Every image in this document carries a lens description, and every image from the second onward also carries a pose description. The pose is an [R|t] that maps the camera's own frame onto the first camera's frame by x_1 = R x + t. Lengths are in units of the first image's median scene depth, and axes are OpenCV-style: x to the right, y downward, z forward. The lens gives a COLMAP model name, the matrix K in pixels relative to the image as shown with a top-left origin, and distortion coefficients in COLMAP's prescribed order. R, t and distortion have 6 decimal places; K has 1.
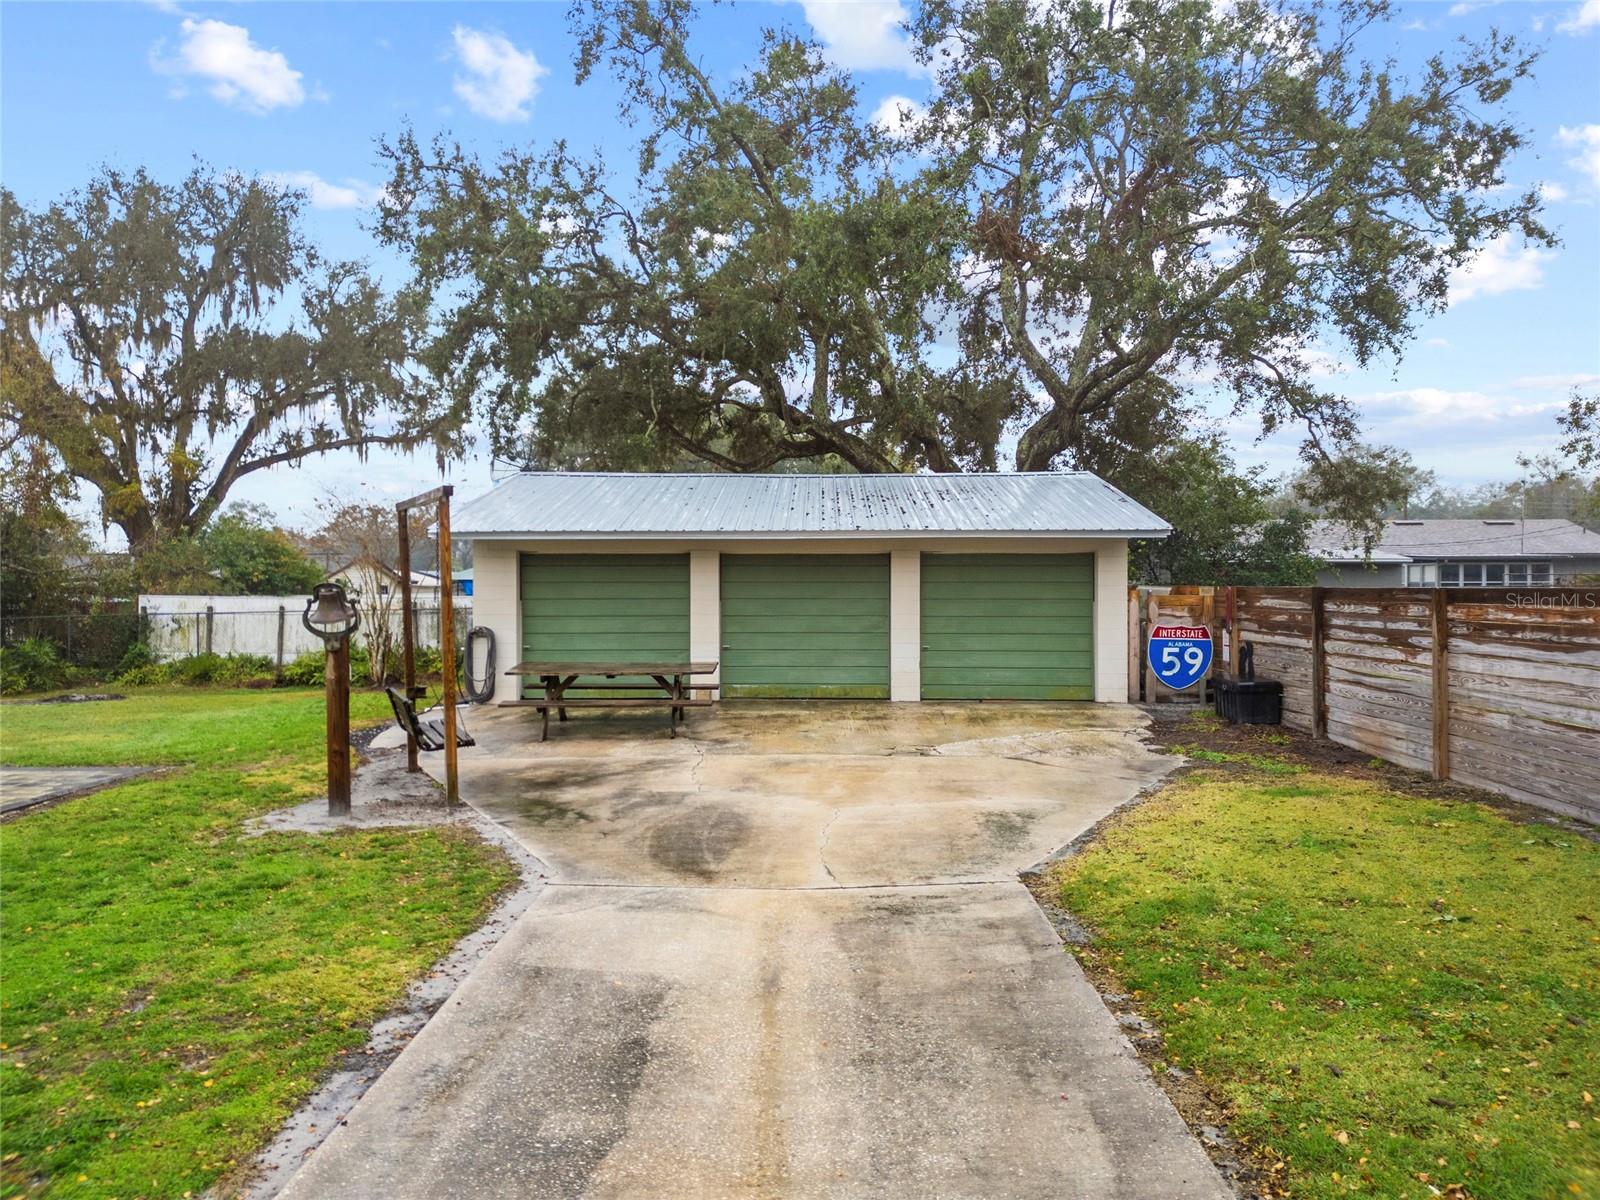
lens RADIAL K [[1108.8, 0, 800.0], [0, 1108.8, 600.0], [0, 0, 1]] dist [0.069884, -0.062906]
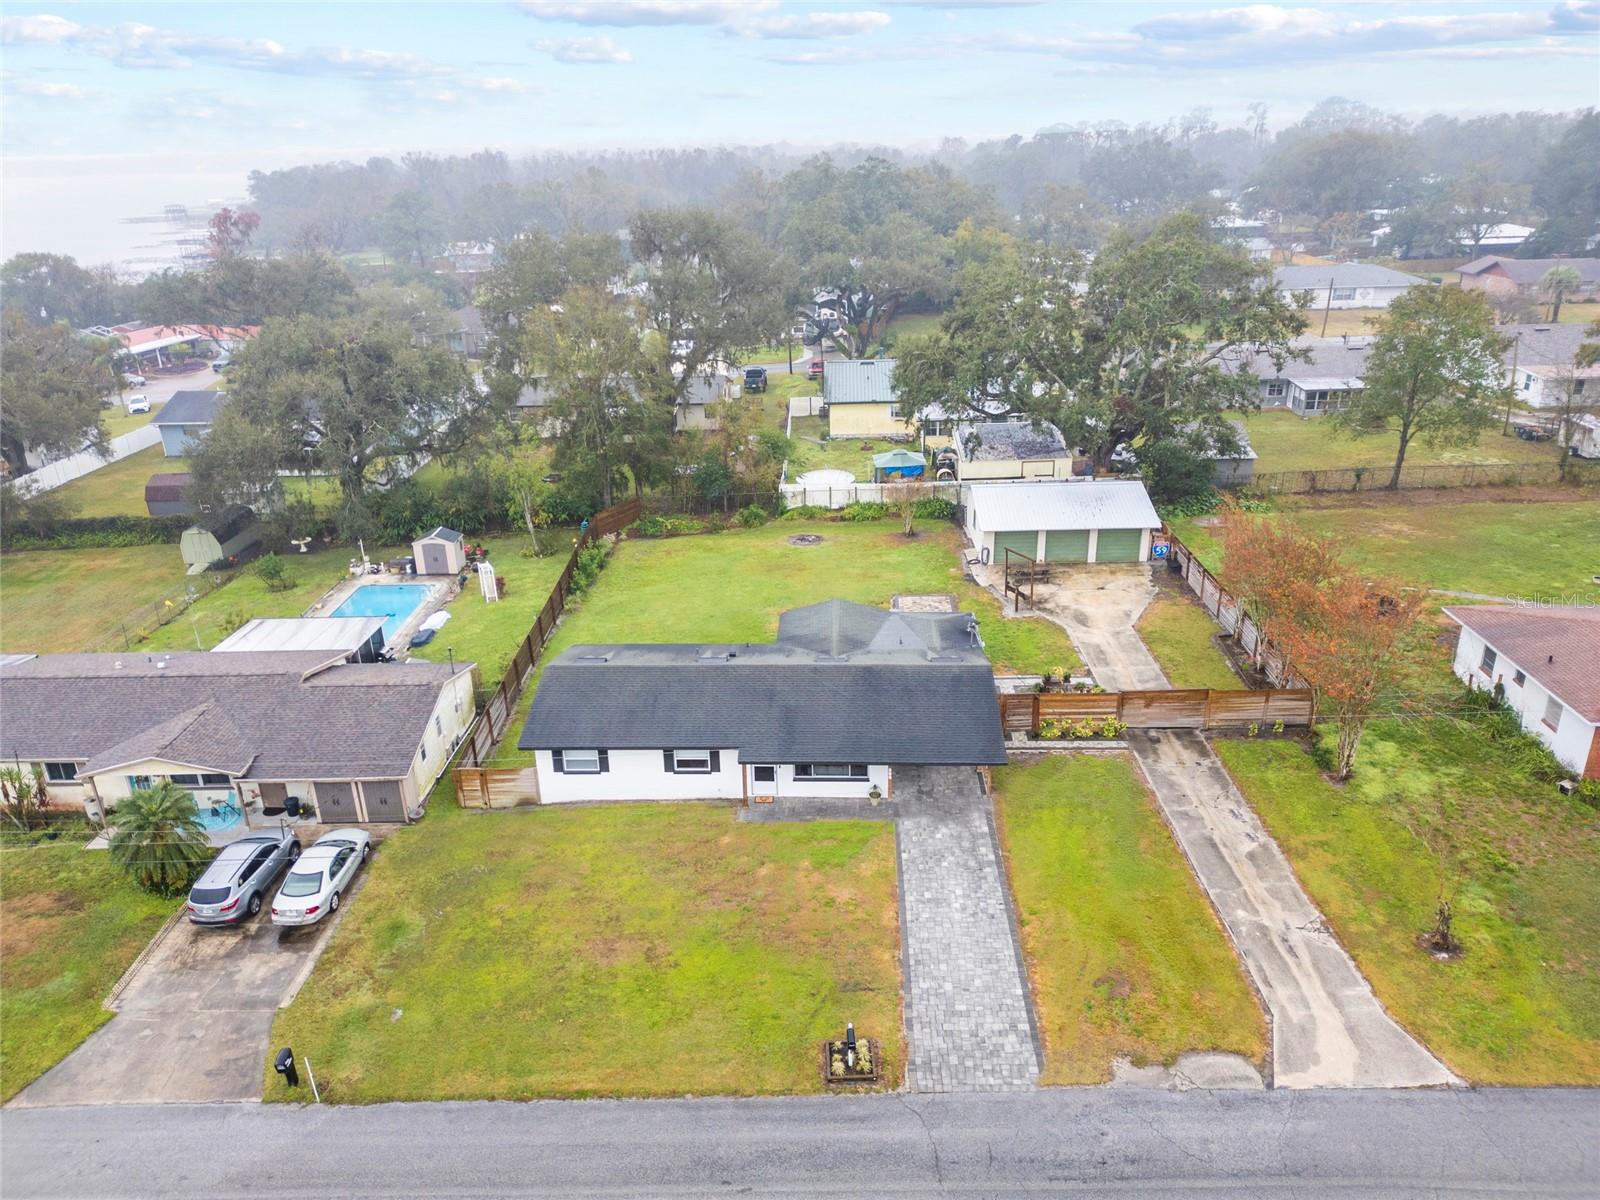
lens RADIAL K [[1108.8, 0, 800.0], [0, 1108.8, 600.0], [0, 0, 1]] dist [0.069884, -0.062906]
pose [[0.999596, -0.028399, -0.000816, -0.990588], [0.026626, 0.926365, 0.375686, -1.366523], [-0.009913, -0.375556, 0.926747, -2.870037]]
